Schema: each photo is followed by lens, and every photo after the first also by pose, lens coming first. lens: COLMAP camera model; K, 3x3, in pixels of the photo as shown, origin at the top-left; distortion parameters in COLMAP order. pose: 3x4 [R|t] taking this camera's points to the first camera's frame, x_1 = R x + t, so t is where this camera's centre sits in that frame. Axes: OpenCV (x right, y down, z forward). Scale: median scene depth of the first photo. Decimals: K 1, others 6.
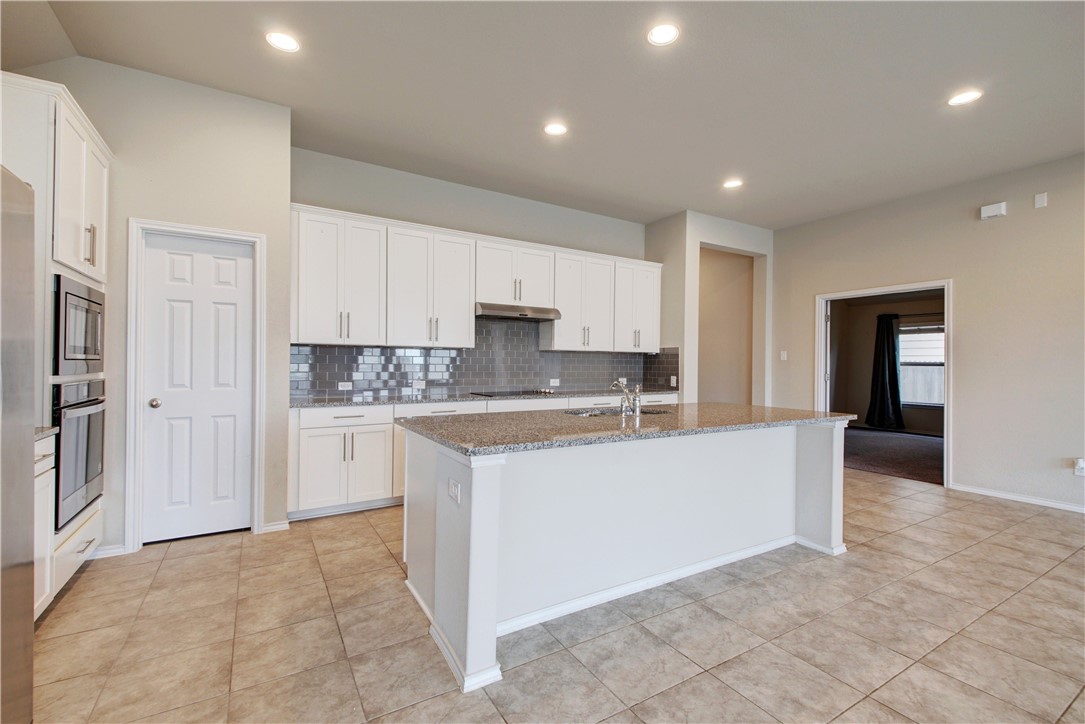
lens RADIAL K [[471.6, 0, 551.0], [0, 471.6, 361.0], [0, 0, 1]] dist [0.043654, -0.025375]
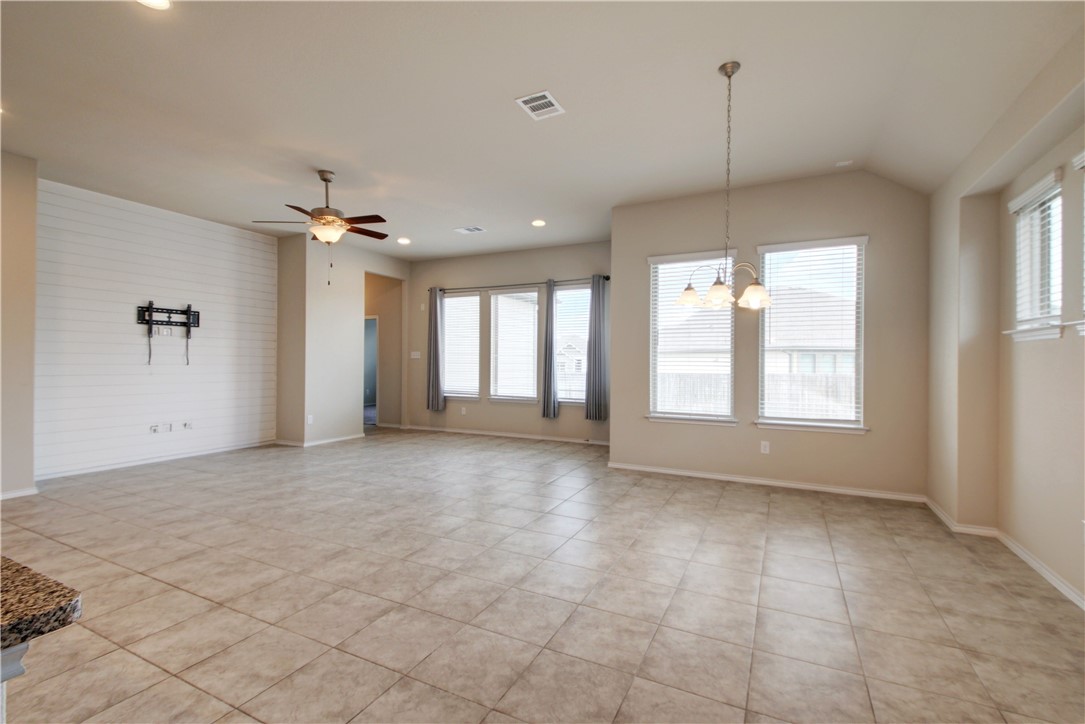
lens RADIAL K [[471.6, 0, 551.0], [0, 471.6, 361.0], [0, 0, 1]] dist [0.043654, -0.025375]
pose [[-0.536545, -0.009635, 0.843817, -0.370468], [-0.013929, 0.999900, 0.002560, -0.002783], [-0.843757, -0.010380, -0.536625, 0.487557]]
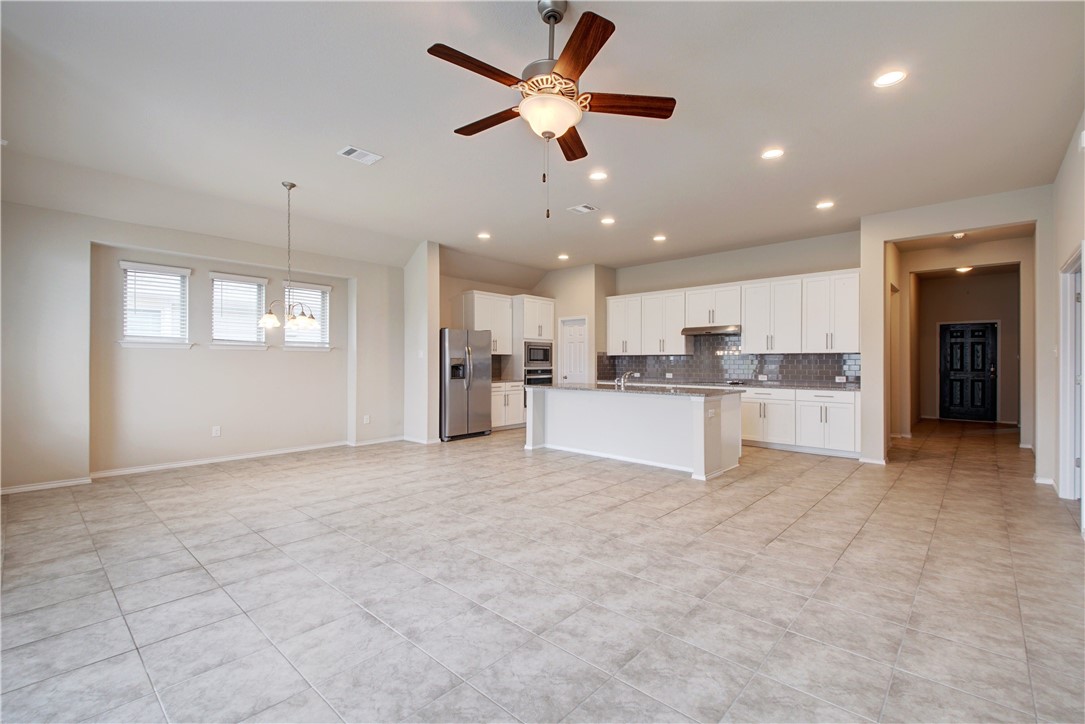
lens RADIAL K [[470.8, 0, 547.1], [0, 470.8, 362.4], [0, 0, 1]] dist [0.002411, 0.000286]
pose [[0.278194, -0.009963, -0.960473, 1.951040], [0.005672, 0.999946, -0.008729, 0.019162], [0.960508, -0.003020, 0.278236, 0.070468]]
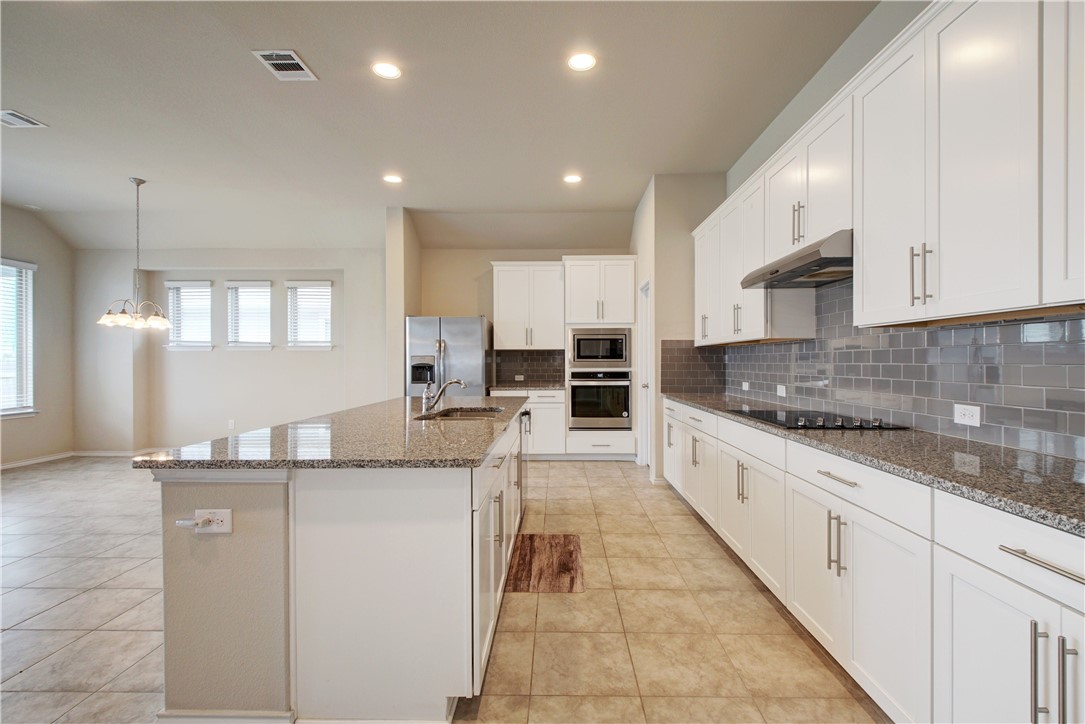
lens RADIAL K [[471.6, 0, 551.0], [0, 471.6, 361.0], [0, 0, 1]] dist [0.043654, -0.025375]
pose [[-0.533587, -0.008794, -0.845699, 0.817659], [0.002425, 0.999926, -0.011928, 0.016444], [0.845741, -0.008416, -0.533527, 1.612120]]
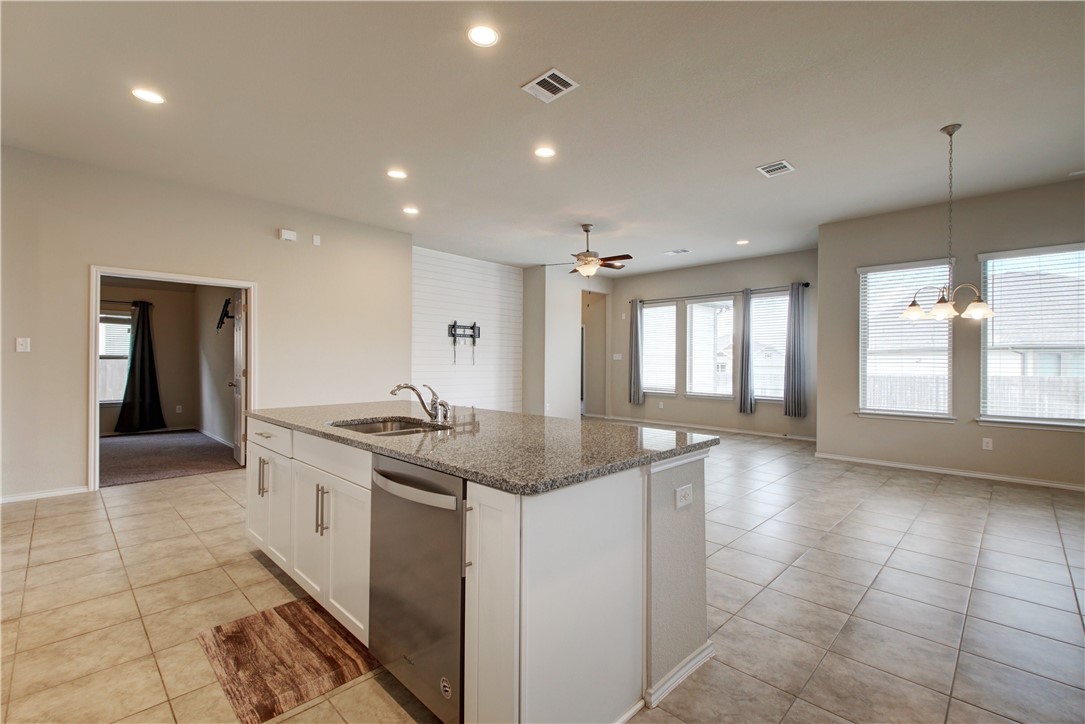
lens RADIAL K [[473.2, 0, 549.8], [0, 473.2, 360.8], [0, 0, 1]] dist [0.032807, -0.018536]
pose [[-0.248081, -0.007531, 0.968710, -0.656850], [-0.012596, 0.999910, 0.004548, -0.002934], [-0.968657, -0.011073, -0.248154, 0.926650]]
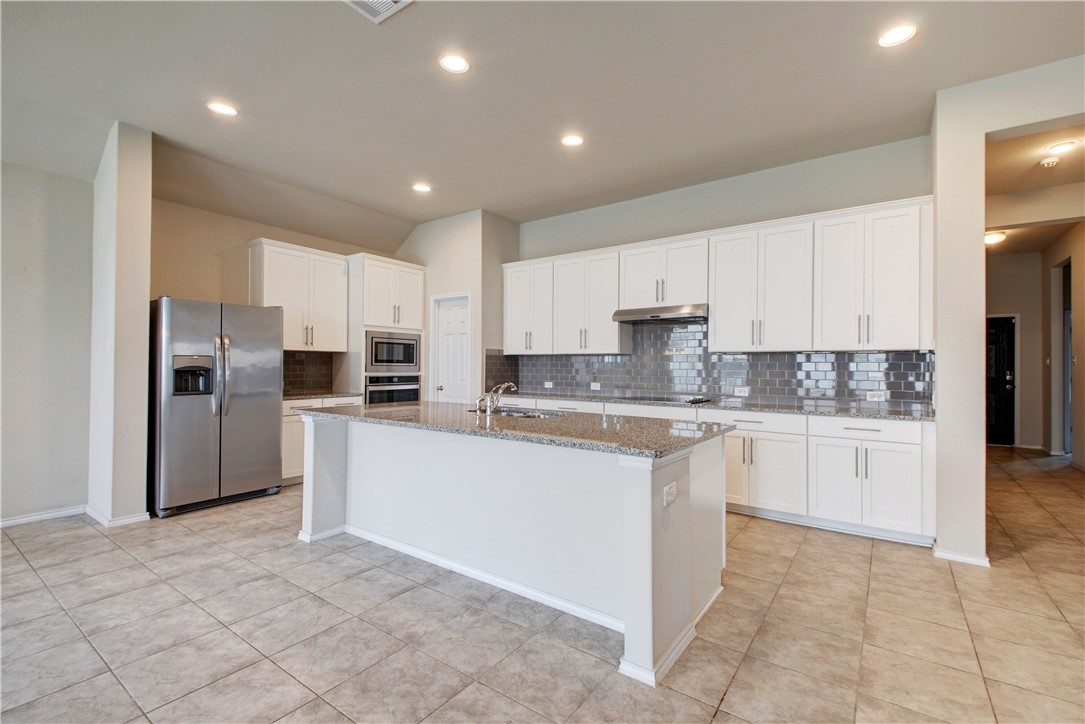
lens RADIAL K [[471.6, 0, 551.0], [0, 471.6, 361.0], [0, 0, 1]] dist [0.043654, -0.025375]
pose [[0.395563, -0.016865, -0.918284, 1.097546], [0.000536, 0.999835, -0.018131, 0.012866], [0.918439, 0.006680, 0.395507, 0.647985]]
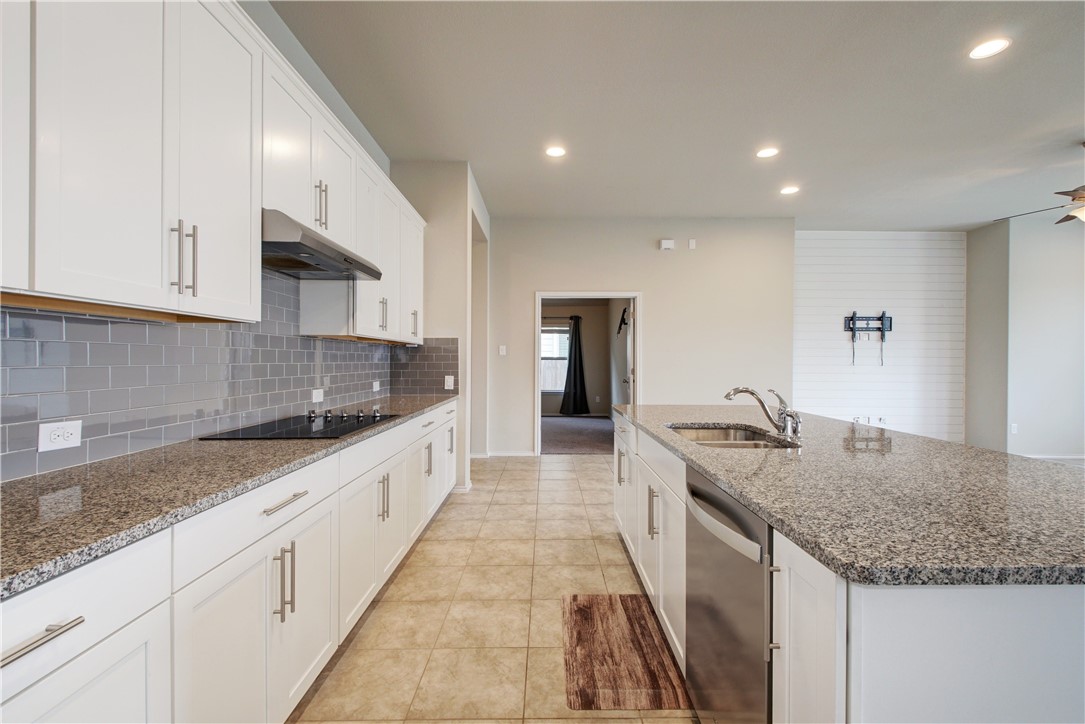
lens RADIAL K [[471.6, 0, 551.0], [0, 471.6, 361.0], [0, 0, 1]] dist [0.043654, -0.025375]
pose [[0.512618, -0.008568, 0.858574, -0.558136], [-0.004180, 0.999913, 0.012474, -0.002927], [-0.858607, -0.009983, 0.512537, 0.854798]]
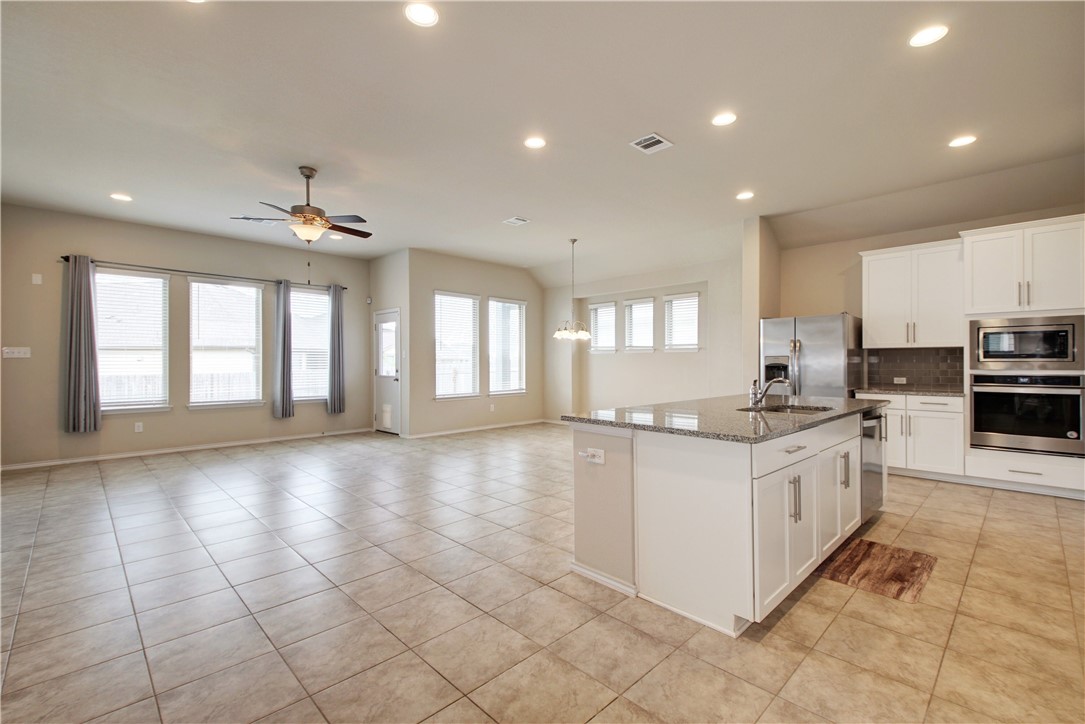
lens RADIAL K [[471.6, 0, 551.0], [0, 471.6, 361.0], [0, 0, 1]] dist [0.043654, -0.025375]
pose [[-0.972173, -0.008488, -0.234109, 0.854956], [-0.006281, 0.999929, -0.010173, 0.018121], [0.234179, -0.008419, -0.972157, 1.840808]]
